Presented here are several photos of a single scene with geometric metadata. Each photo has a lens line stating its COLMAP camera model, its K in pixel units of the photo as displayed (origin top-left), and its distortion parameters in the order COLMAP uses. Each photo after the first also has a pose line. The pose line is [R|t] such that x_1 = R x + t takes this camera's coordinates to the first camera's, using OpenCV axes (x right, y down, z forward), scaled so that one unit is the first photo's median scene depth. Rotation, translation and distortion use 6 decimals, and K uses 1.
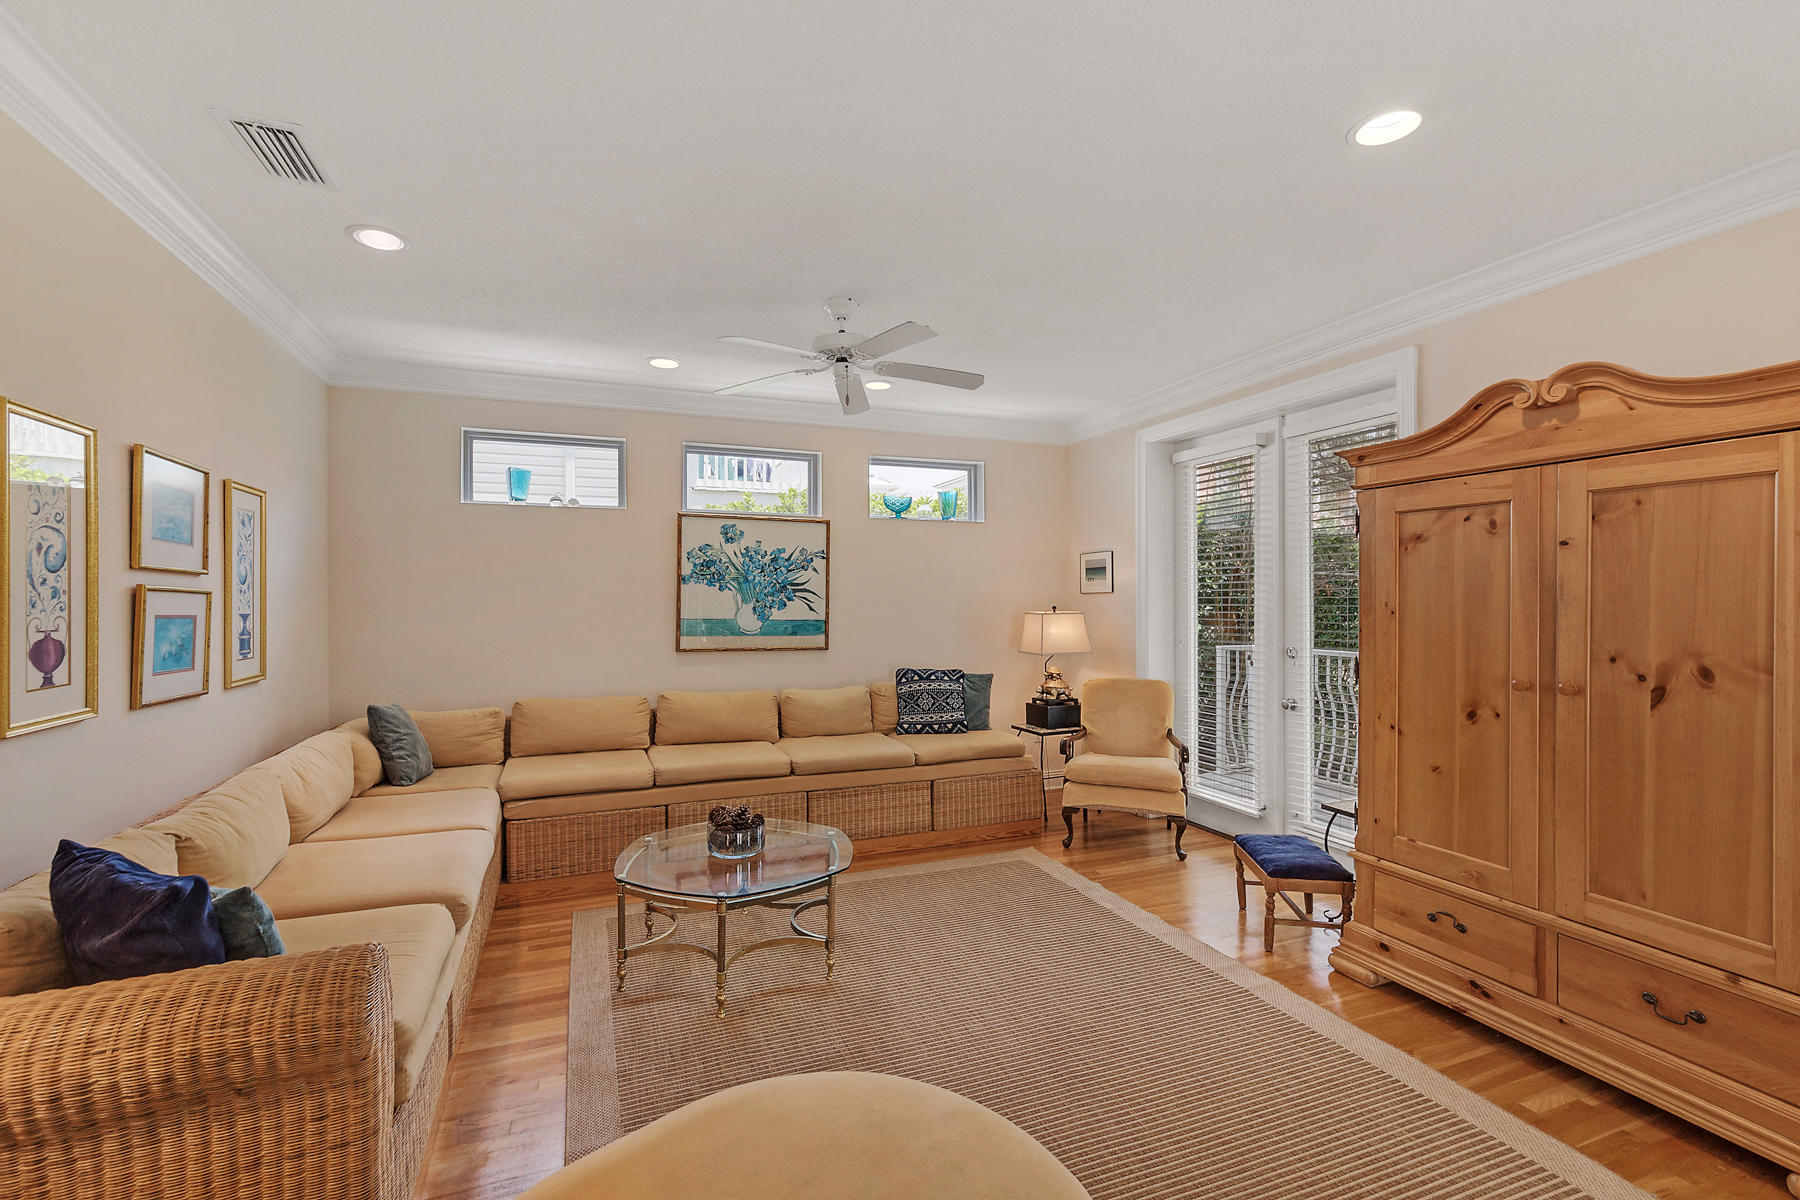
lens RADIAL K [[786.9, 0, 892.2], [0, 786.9, 655.2], [0, 0, 1]] dist [0.000678, 0.000134]
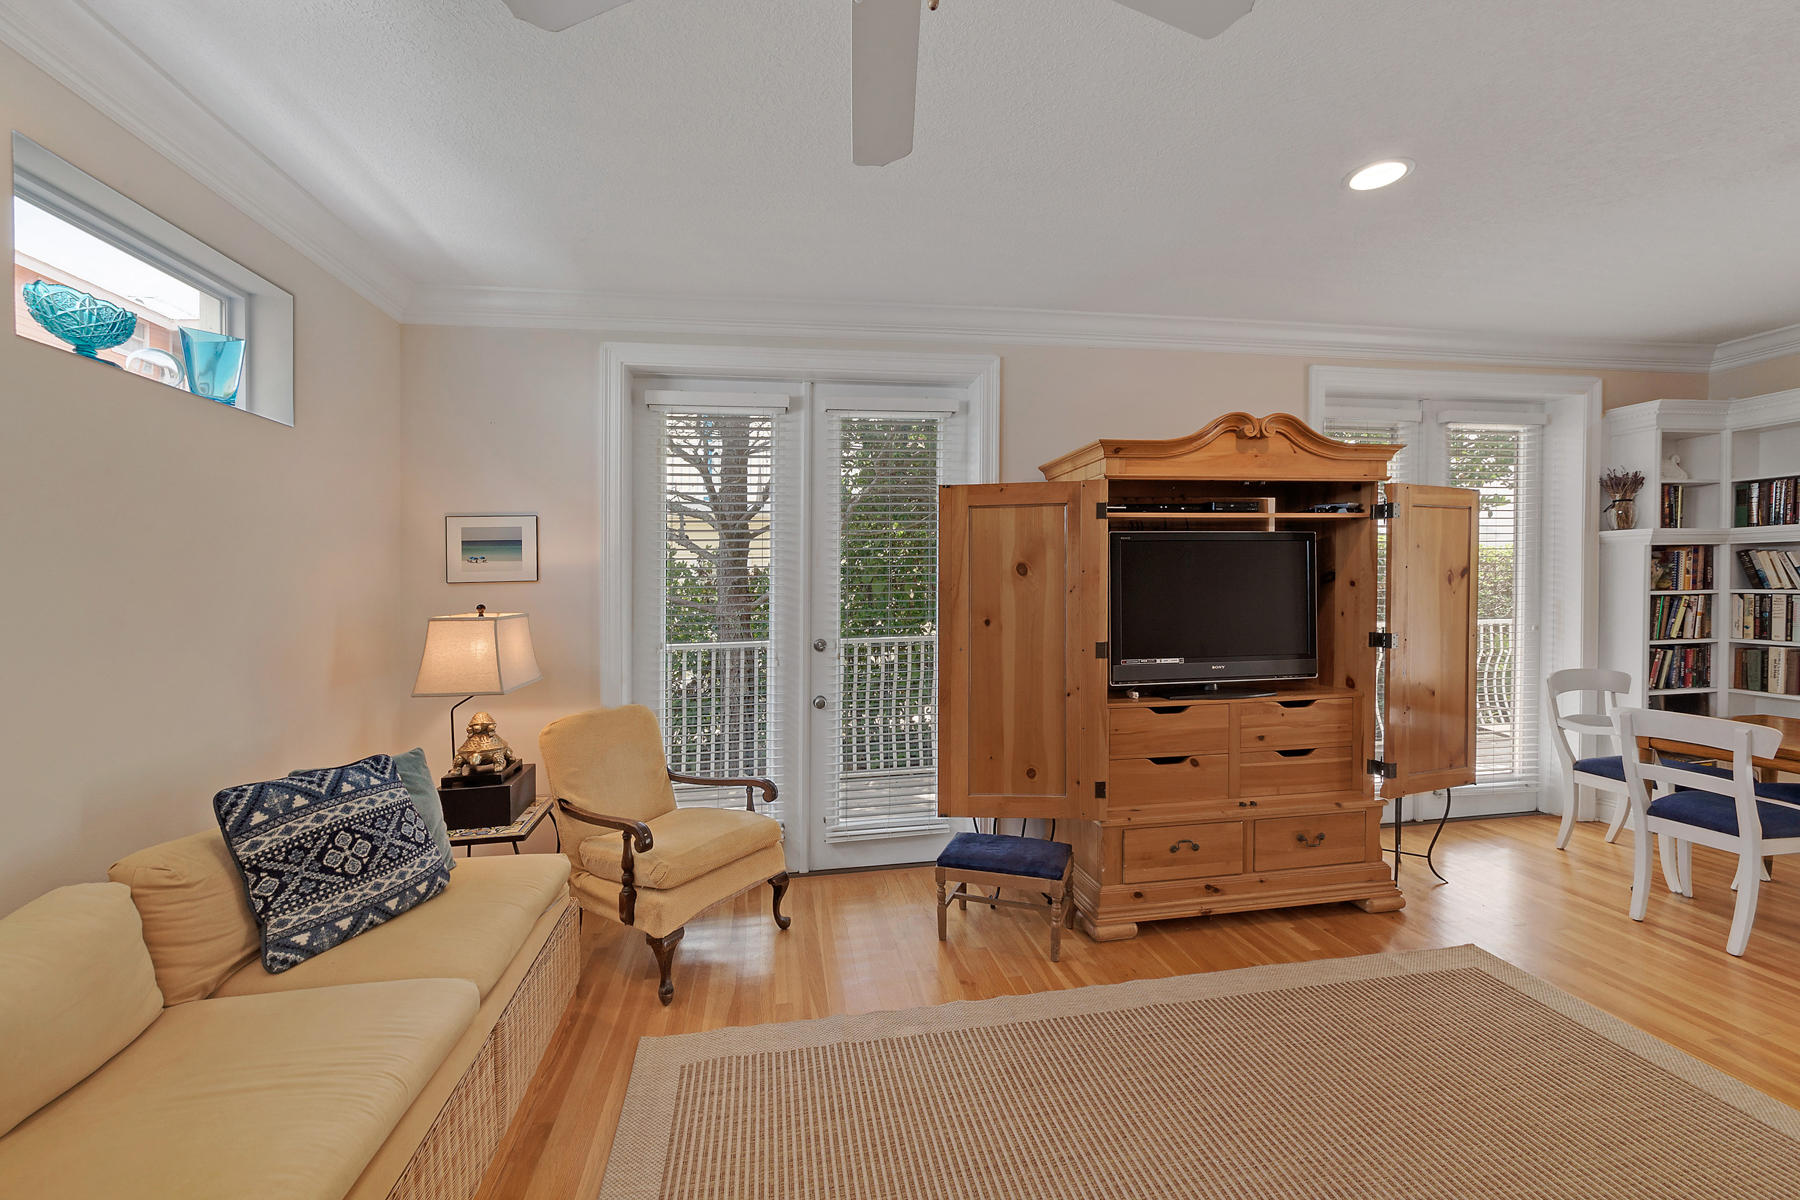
lens RADIAL K [[724.9, 0, 890.5], [0, 724.9, 606.0], [0, 0, 1]] dist [-0.002217, 0.000265]
pose [[0.204426, -0.031603, 0.978372, -0.290004], [0.086223, 0.996175, 0.014162, -0.052959], [-0.975077, 0.081463, 0.206369, 0.739773]]
